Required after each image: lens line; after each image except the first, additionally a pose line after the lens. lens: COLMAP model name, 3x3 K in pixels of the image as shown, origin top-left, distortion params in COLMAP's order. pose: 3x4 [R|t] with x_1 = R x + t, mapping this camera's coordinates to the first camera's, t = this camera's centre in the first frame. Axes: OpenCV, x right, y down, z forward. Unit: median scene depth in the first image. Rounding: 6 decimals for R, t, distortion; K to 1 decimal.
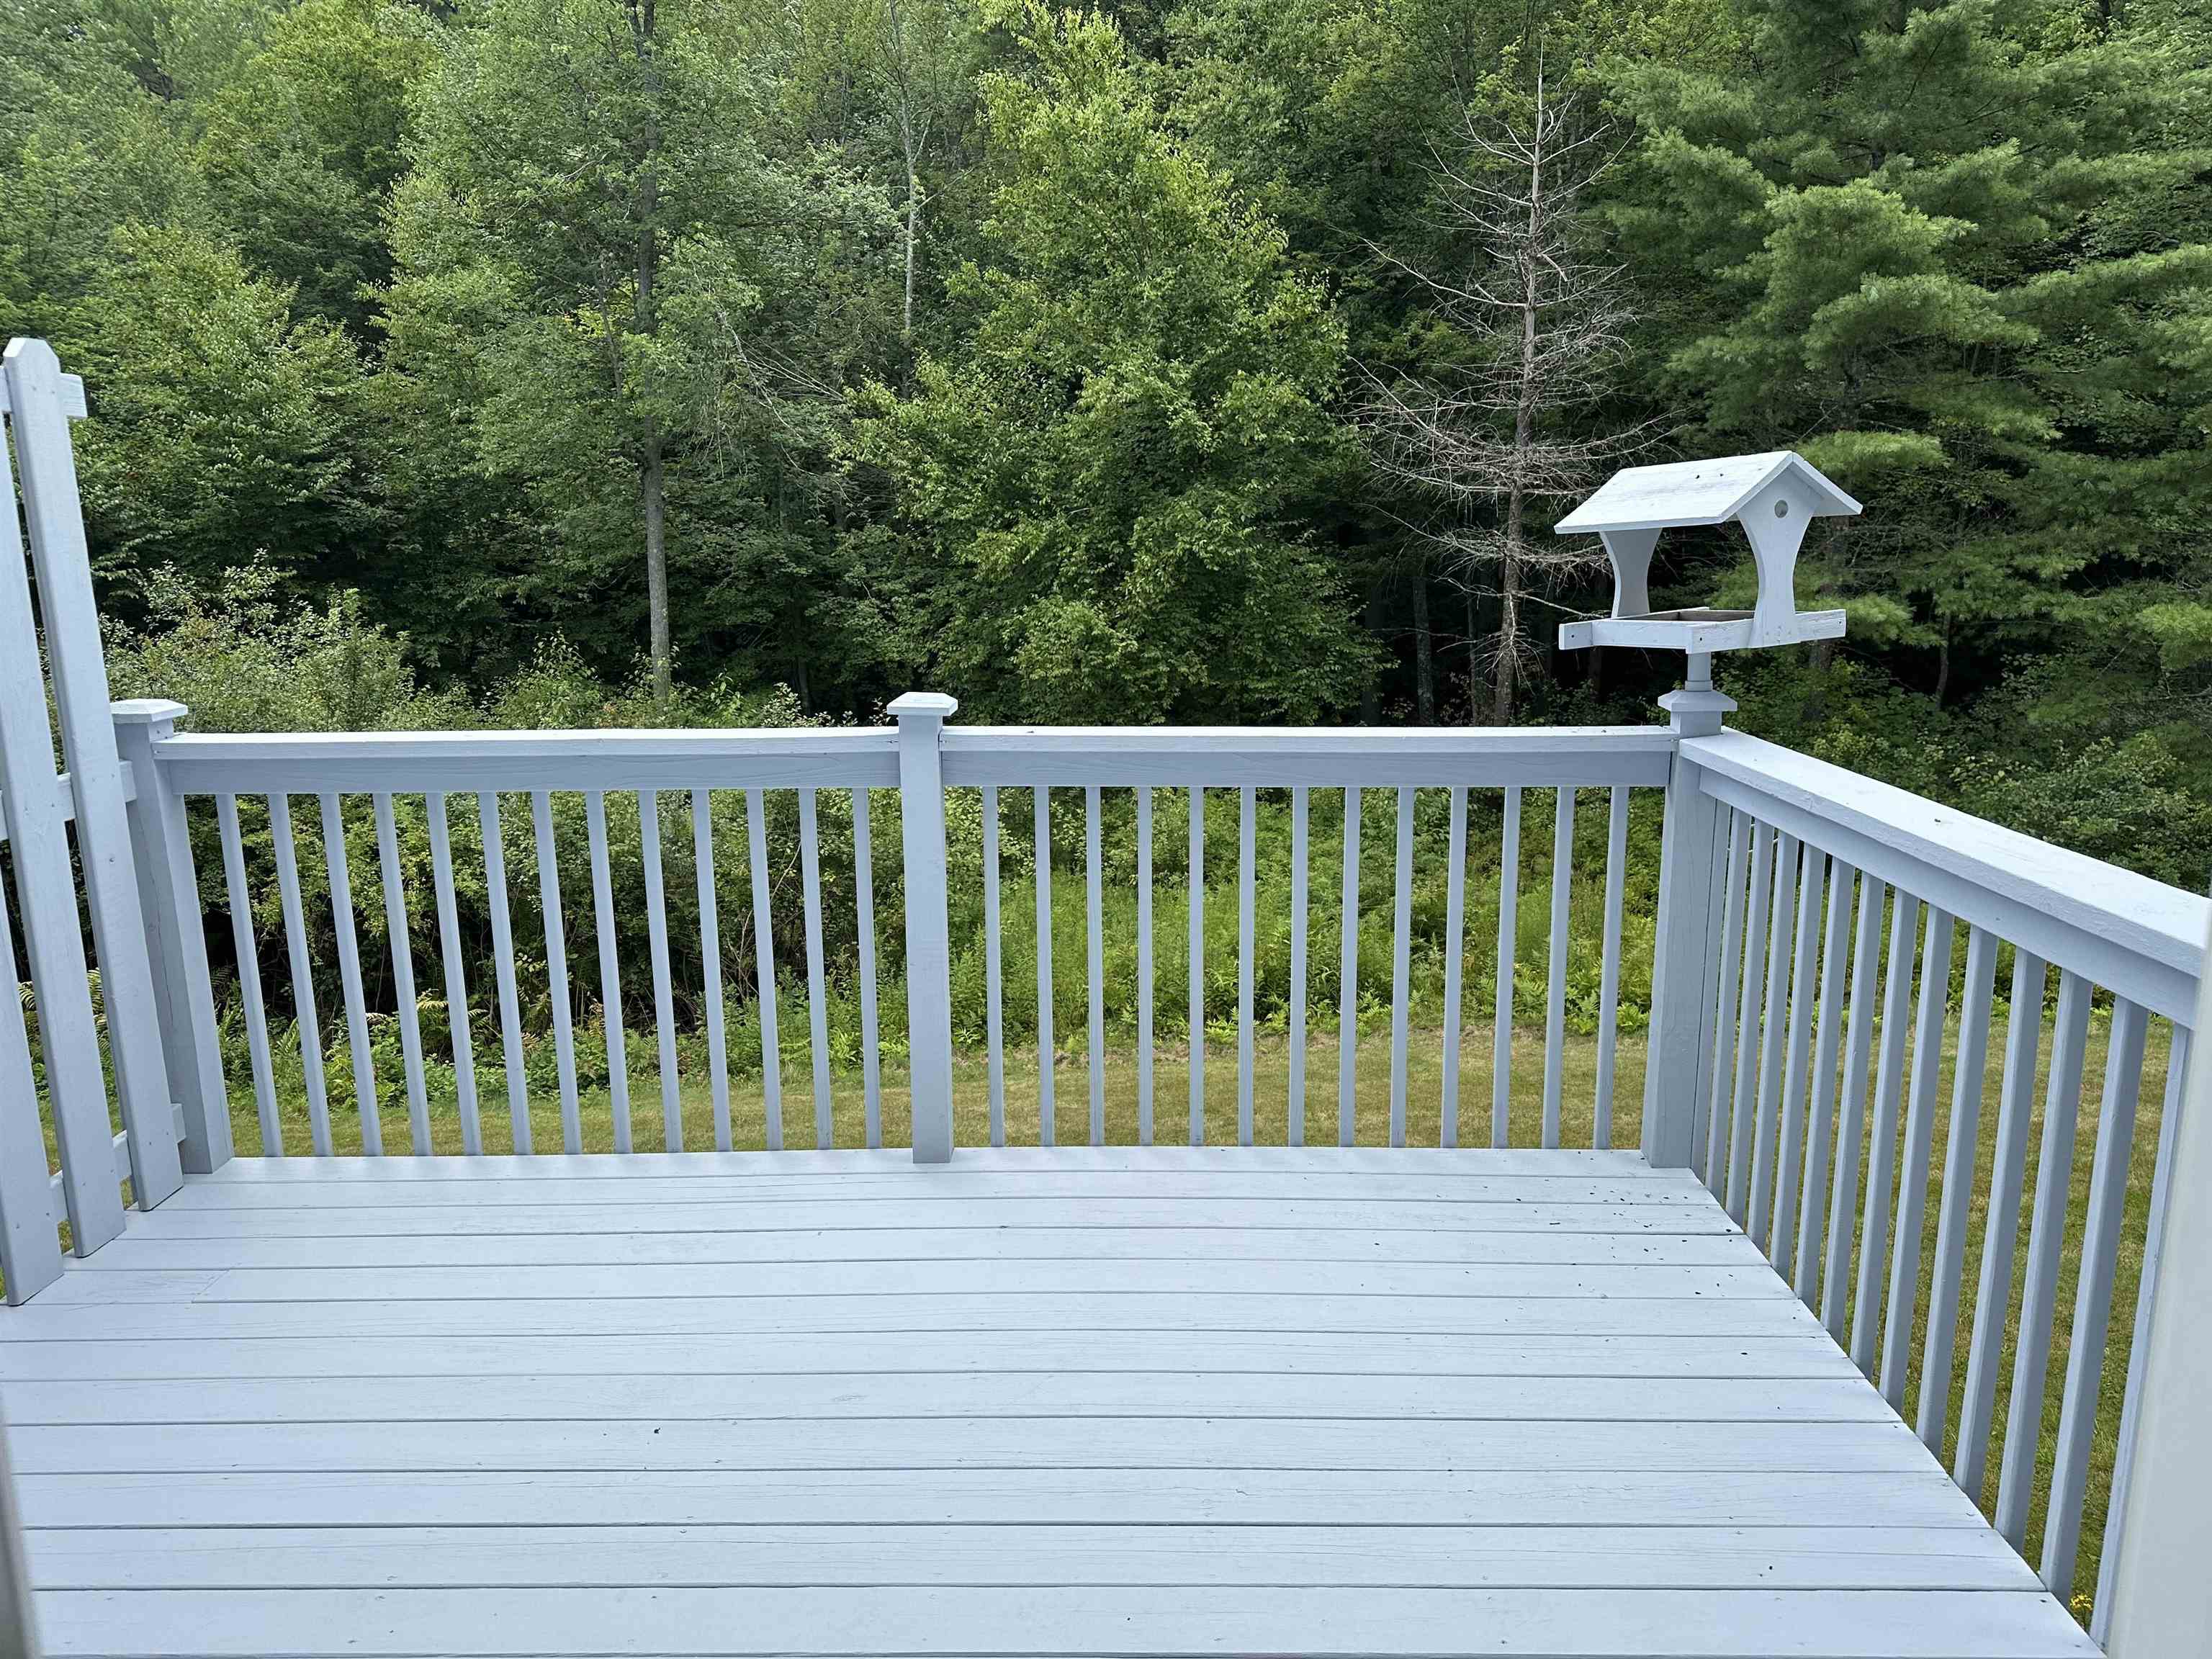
lens RADIAL K [[1571.2, 0, 1136.4], [0, 1571.2, 869.3], [0, 0, 1]] dist [0.037427, -0.002533]
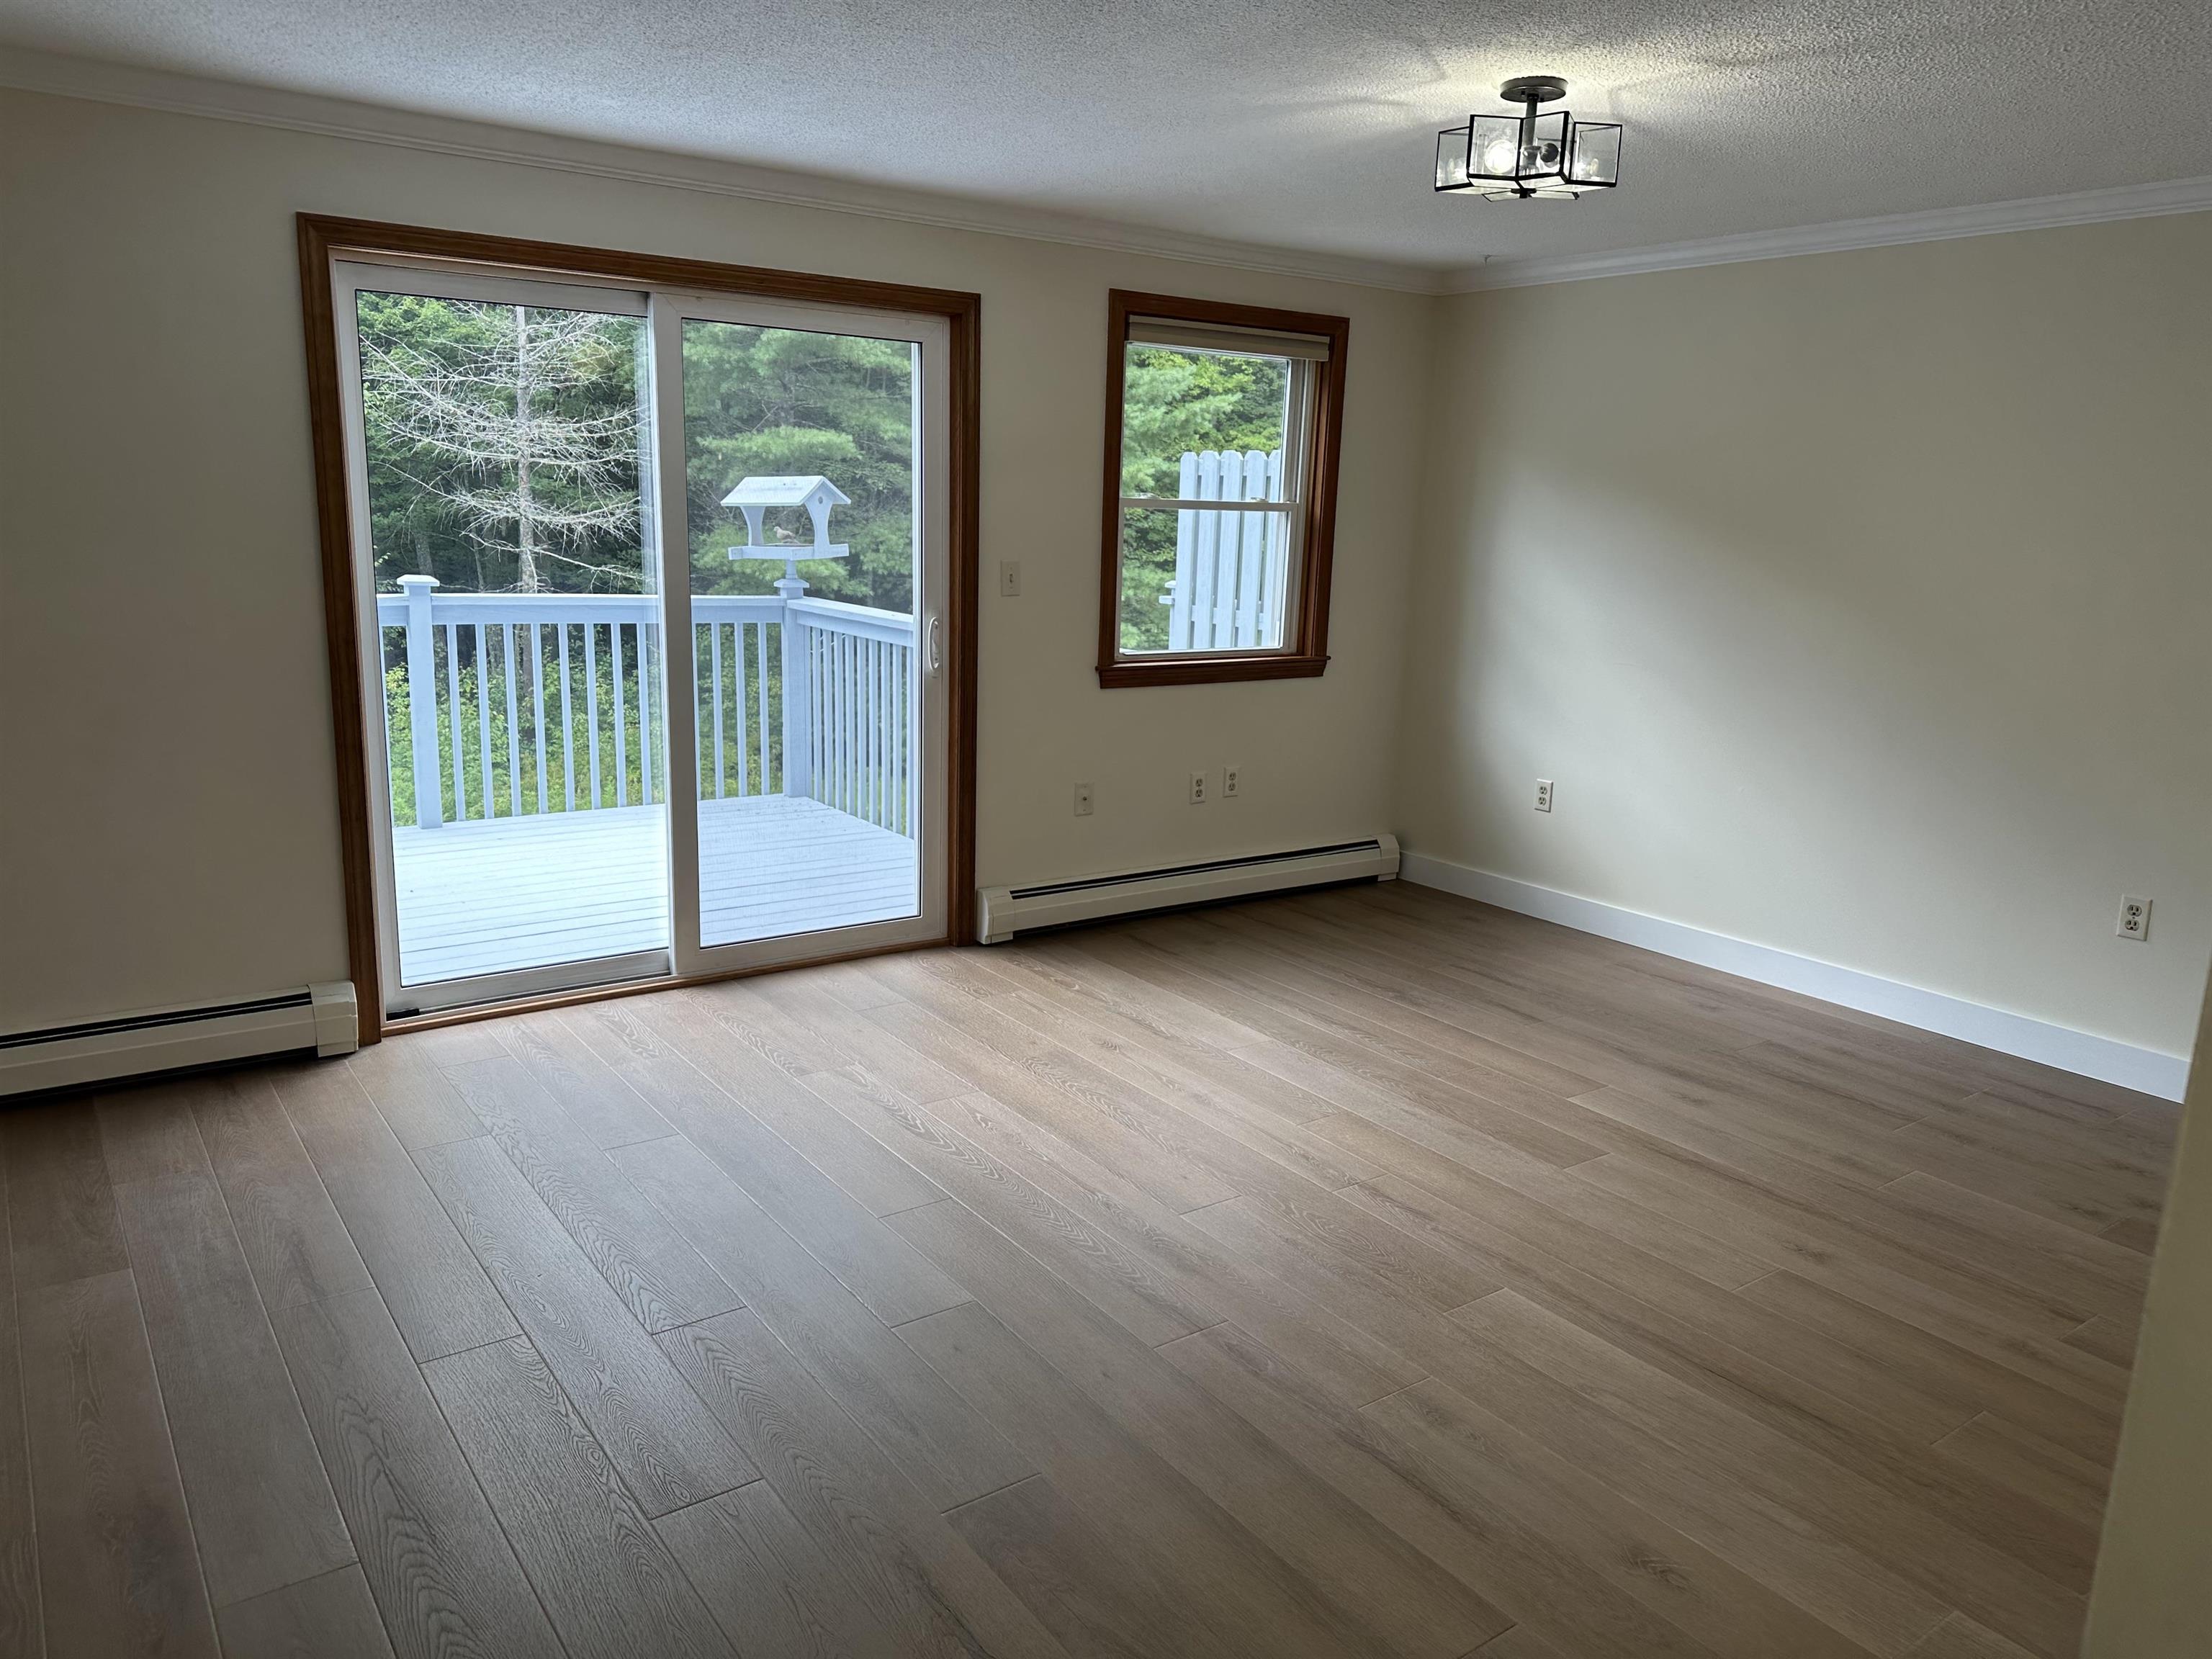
lens RADIAL K [[1571.2, 0, 1099.3], [0, 1571.2, 830.4], [0, 0, 1]] dist [0.037427, -0.002533]
pose [[0.817818, -0.088712, 0.568598, -0.096113], [0.089722, 0.995620, 0.026288, 0.036361], [-0.568440, 0.029517, 0.822195, -0.175752]]
